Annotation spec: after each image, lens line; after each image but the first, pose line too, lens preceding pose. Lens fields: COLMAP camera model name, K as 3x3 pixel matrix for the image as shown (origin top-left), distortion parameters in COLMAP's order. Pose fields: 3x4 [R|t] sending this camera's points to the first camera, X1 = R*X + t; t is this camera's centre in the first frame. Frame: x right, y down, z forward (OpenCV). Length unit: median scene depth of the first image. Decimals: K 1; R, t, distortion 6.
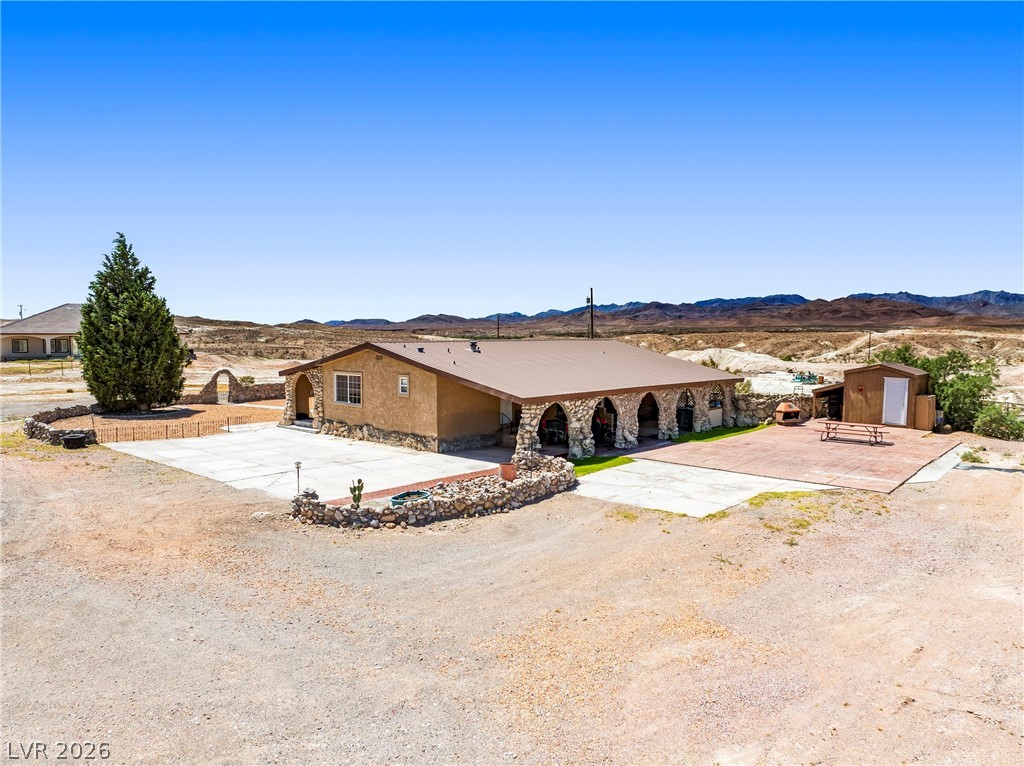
lens RADIAL K [[718.3, 0, 515.4], [0, 718.3, 382.7], [0, 0, 1]] dist [-0.037248, -0.001996]
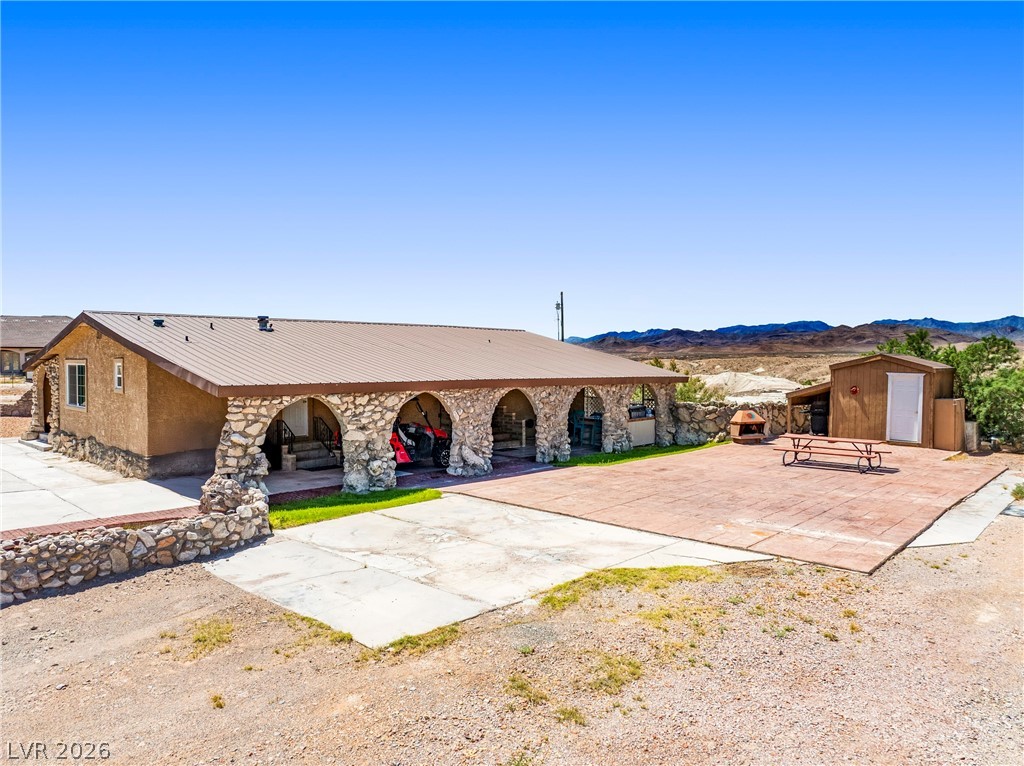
lens RADIAL K [[718.3, 0, 515.4], [0, 718.3, 382.7], [0, 0, 1]] dist [-0.037248, -0.001996]
pose [[0.999573, -0.000114, -0.029236, 0.210346], [-0.000992, 0.999284, -0.037810, 0.032605], [0.029219, 0.037823, 0.998857, 0.357534]]
